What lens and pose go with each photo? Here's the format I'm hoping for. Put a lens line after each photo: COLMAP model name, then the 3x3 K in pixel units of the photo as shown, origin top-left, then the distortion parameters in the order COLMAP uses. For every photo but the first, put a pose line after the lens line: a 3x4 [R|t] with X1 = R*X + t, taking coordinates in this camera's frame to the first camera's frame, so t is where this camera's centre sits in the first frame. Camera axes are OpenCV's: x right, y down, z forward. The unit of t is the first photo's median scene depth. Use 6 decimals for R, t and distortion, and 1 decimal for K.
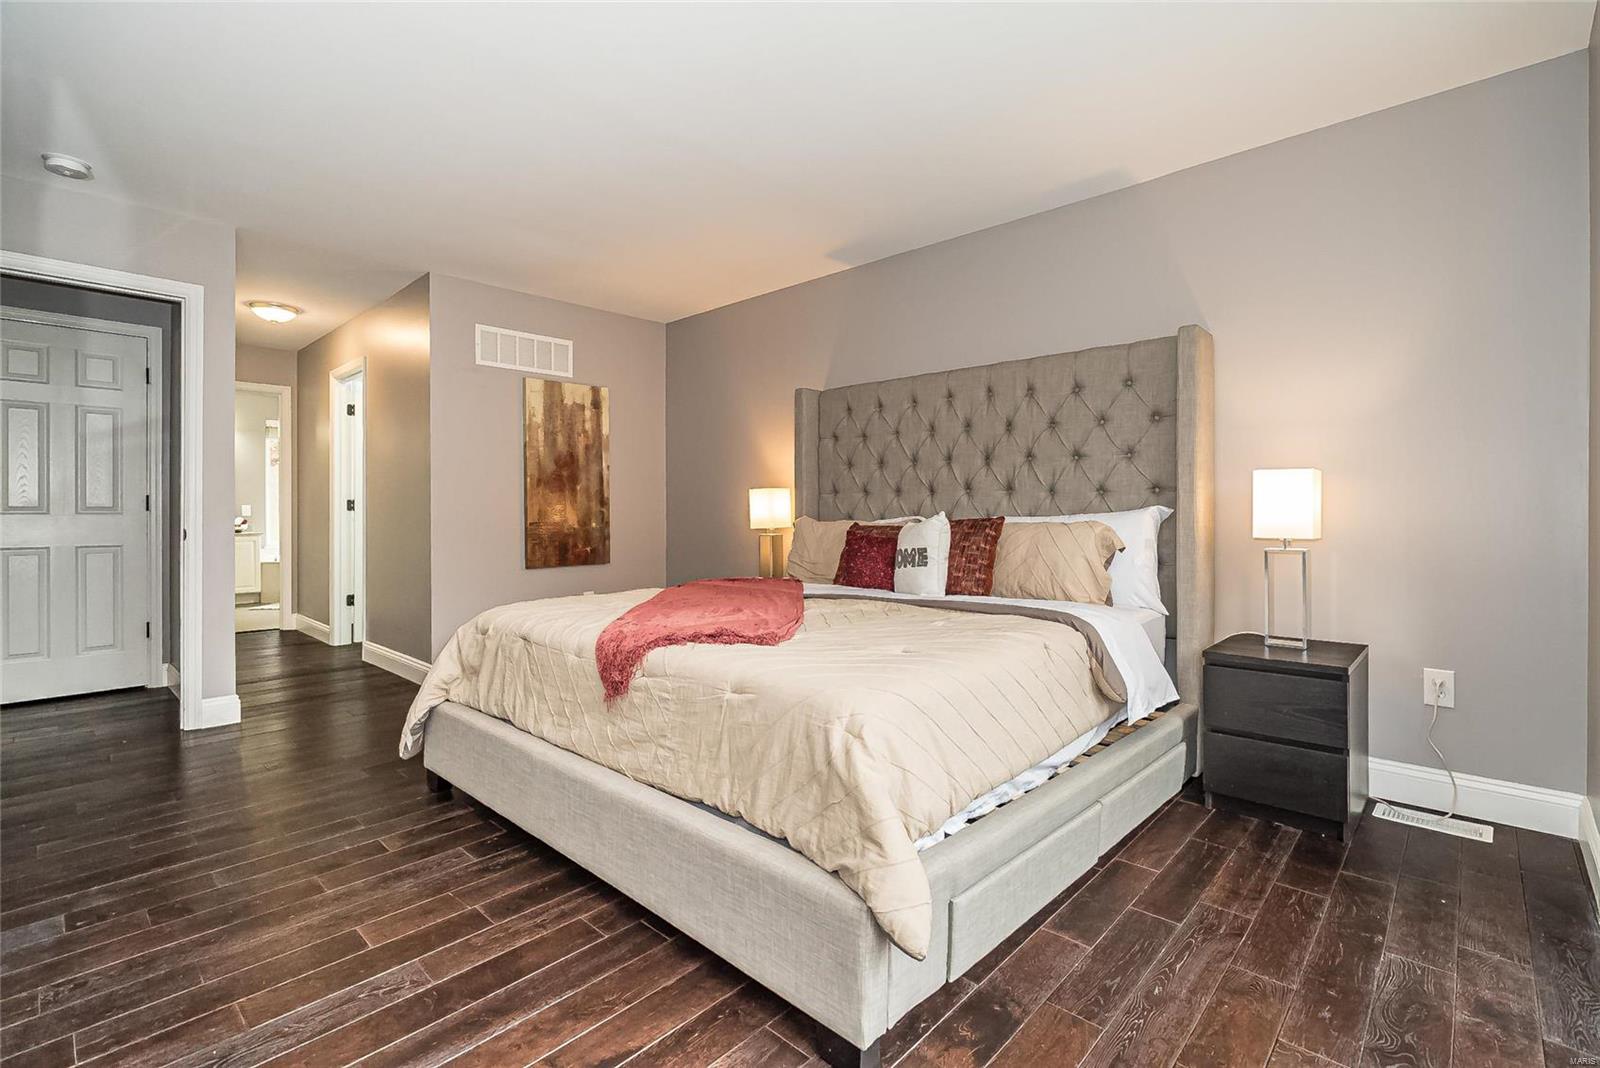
lens RADIAL K [[717.1, 0, 801.0], [0, 717.1, 517.3], [0, 0, 1]] dist [-0.001192, 0.000753]
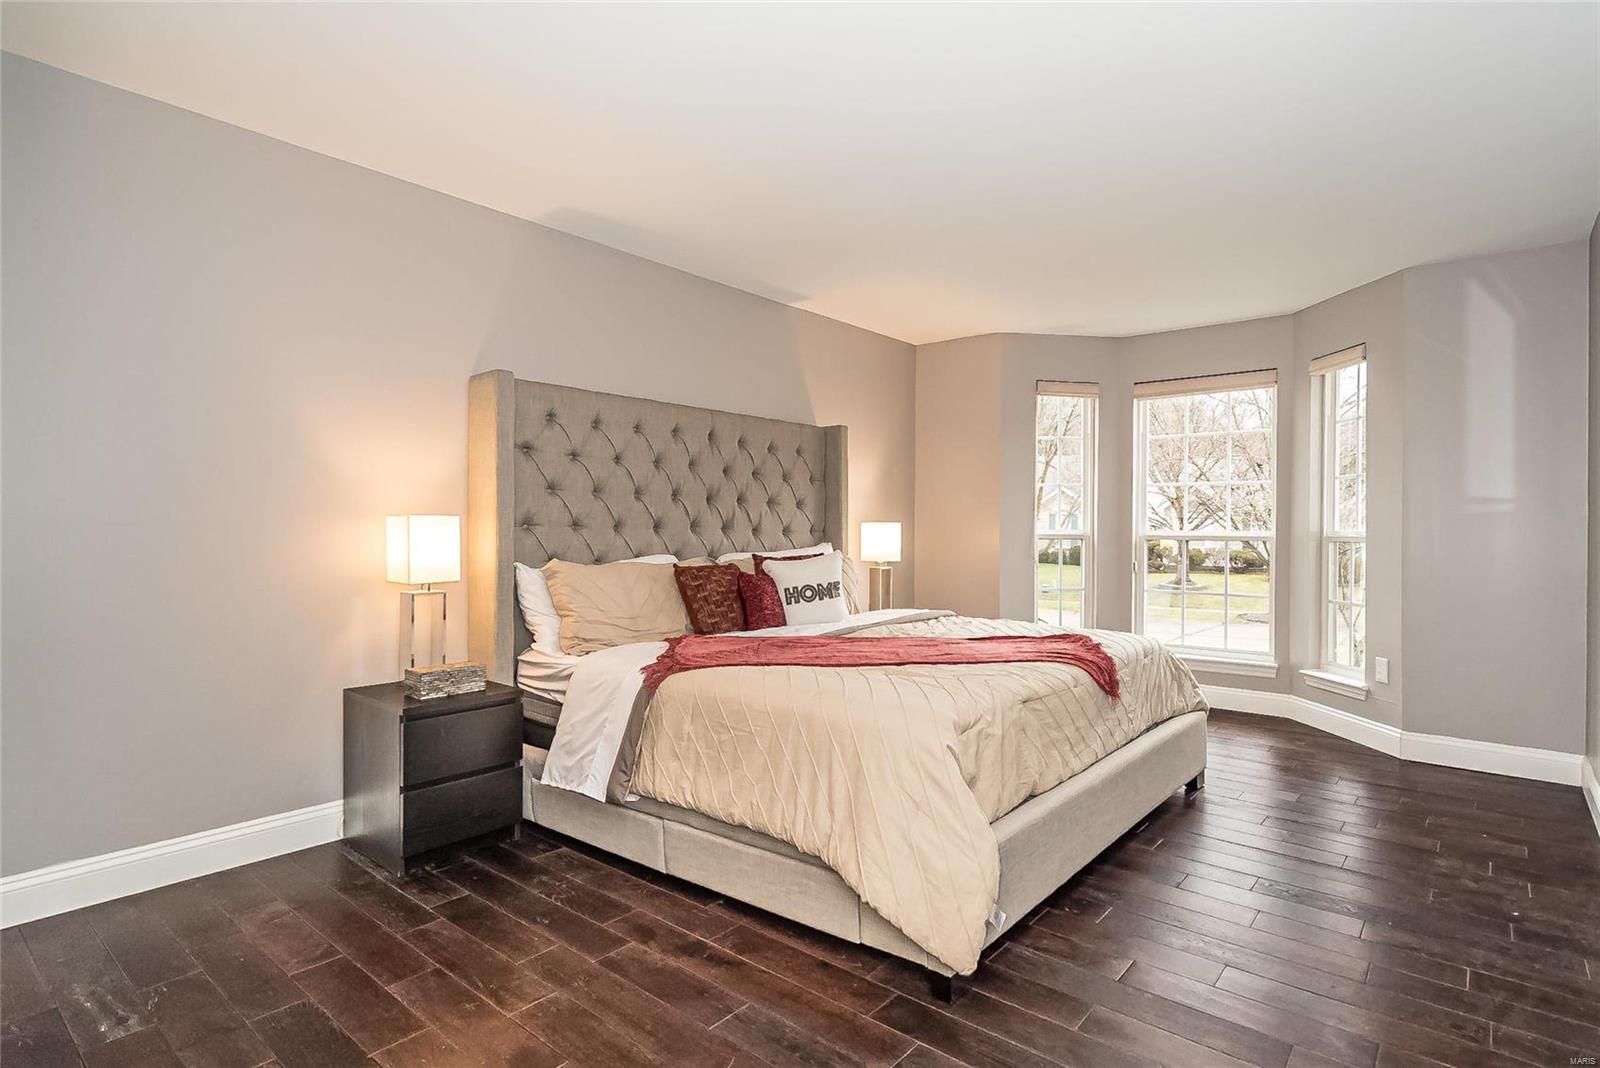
lens RADIAL K [[743.3, 0, 846.3], [0, 743.3, 555.6], [0, 0, 1]] dist [-0.000869, 0.000284]
pose [[-0.034714, -0.039820, 0.998604, -0.932687], [0.001913, 0.999201, 0.039911, -0.043100], [-0.999395, 0.003296, -0.034610, 0.907116]]
